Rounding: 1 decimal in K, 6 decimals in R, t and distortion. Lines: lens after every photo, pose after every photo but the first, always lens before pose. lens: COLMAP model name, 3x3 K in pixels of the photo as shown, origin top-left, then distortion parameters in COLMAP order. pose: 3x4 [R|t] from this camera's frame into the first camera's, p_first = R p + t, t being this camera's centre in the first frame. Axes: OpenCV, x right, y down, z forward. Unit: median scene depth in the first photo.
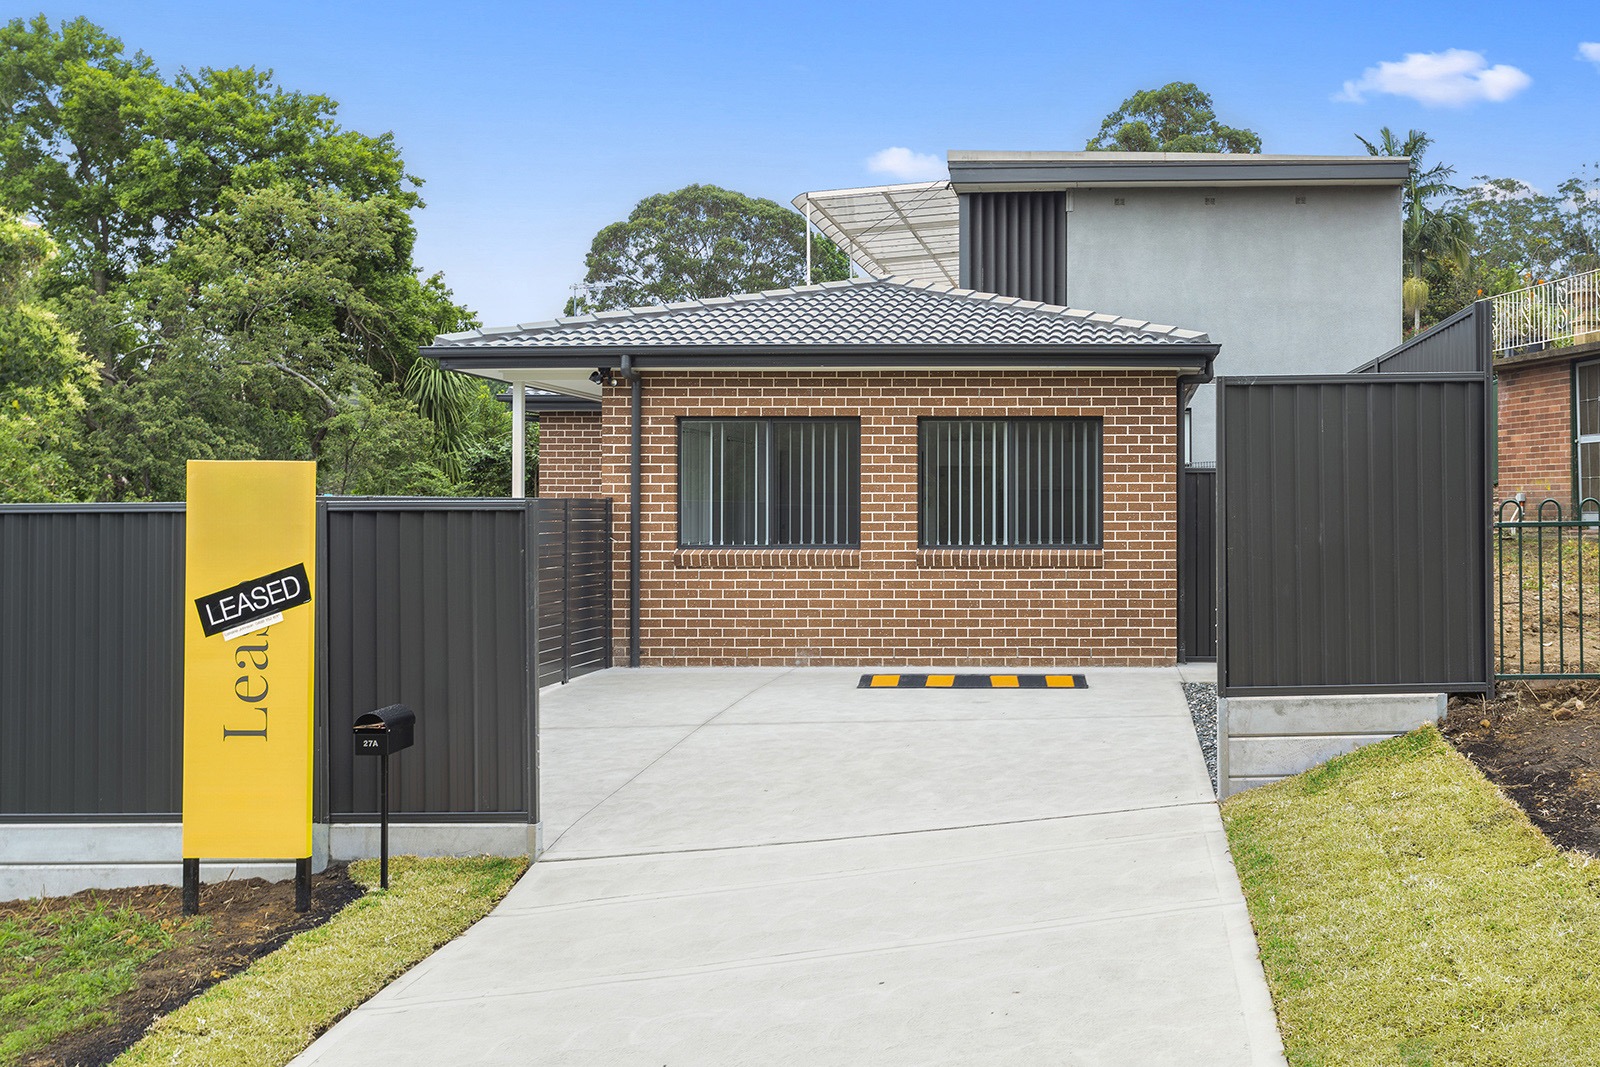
lens RADIAL K [[1529.9, 0, 800.0], [0, 1529.9, 533.5], [0, 0, 1]] dist [0.083109, -0.007114]
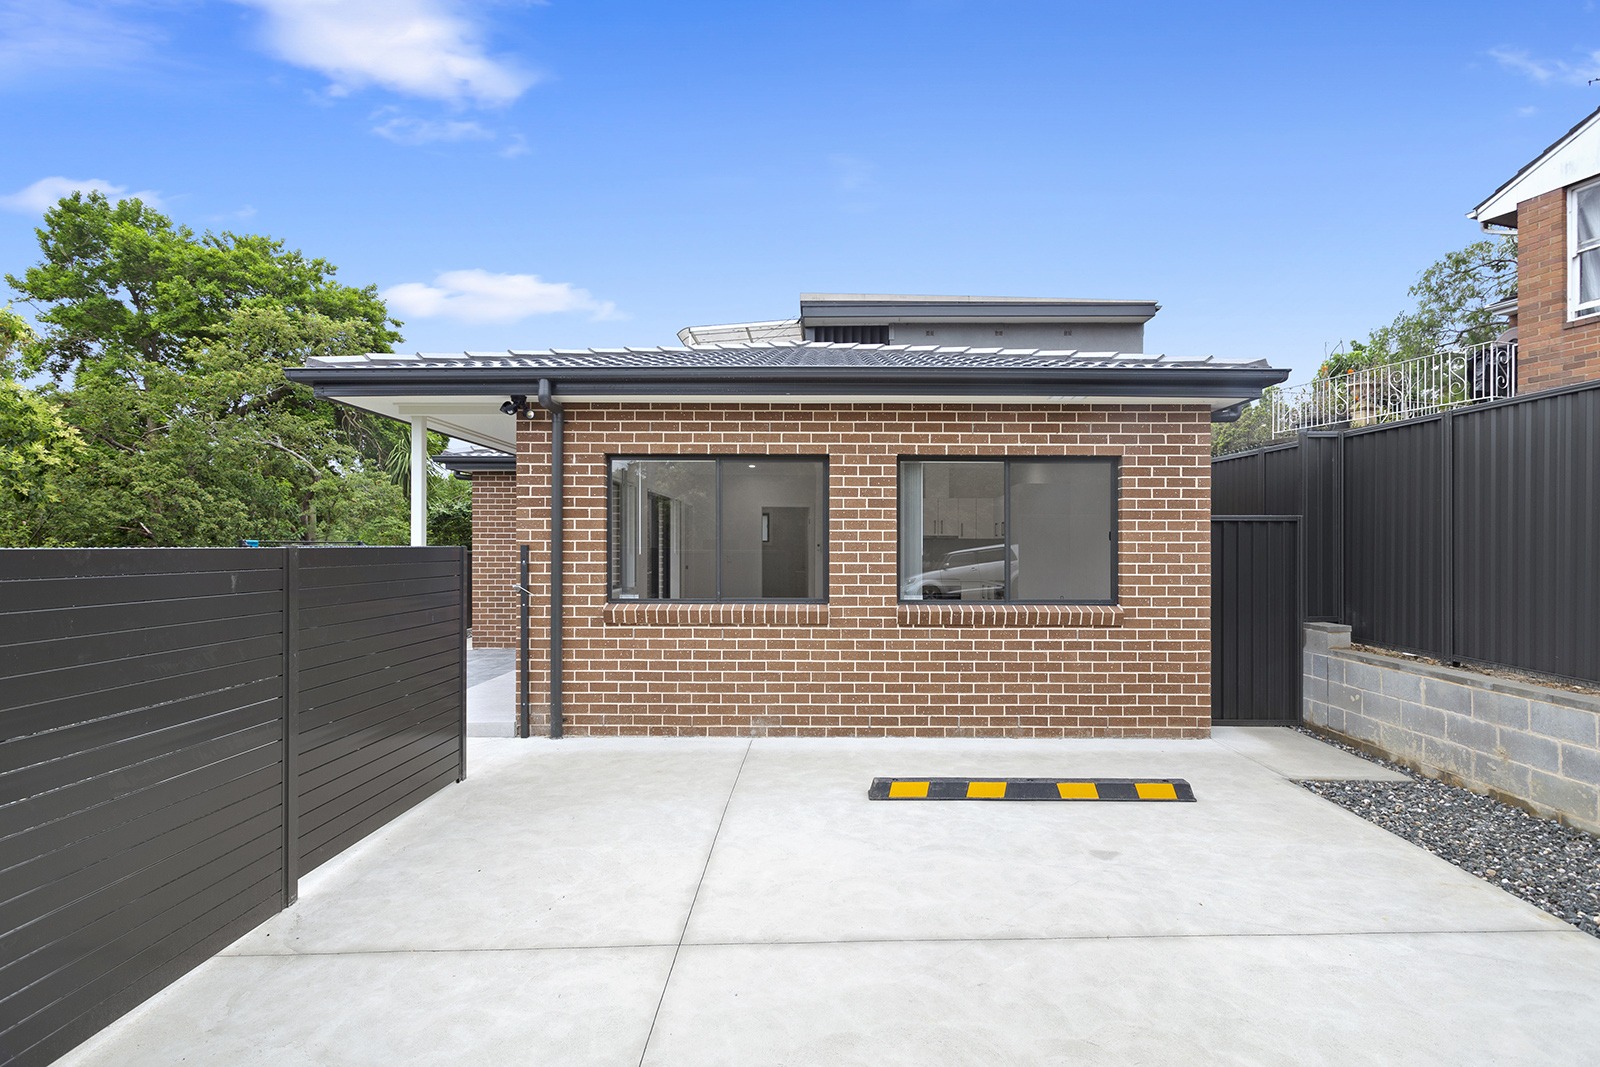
lens RADIAL K [[777.0, 0, 872.7], [0, 777.0, 557.7], [0, 0, 1]] dist [0.003203, 0.001684]
pose [[0.962257, -0.002935, 0.272126, -0.056596], [0.003962, 0.999987, -0.003226, -0.014894], [-0.272113, 0.004182, 0.962256, 0.542371]]
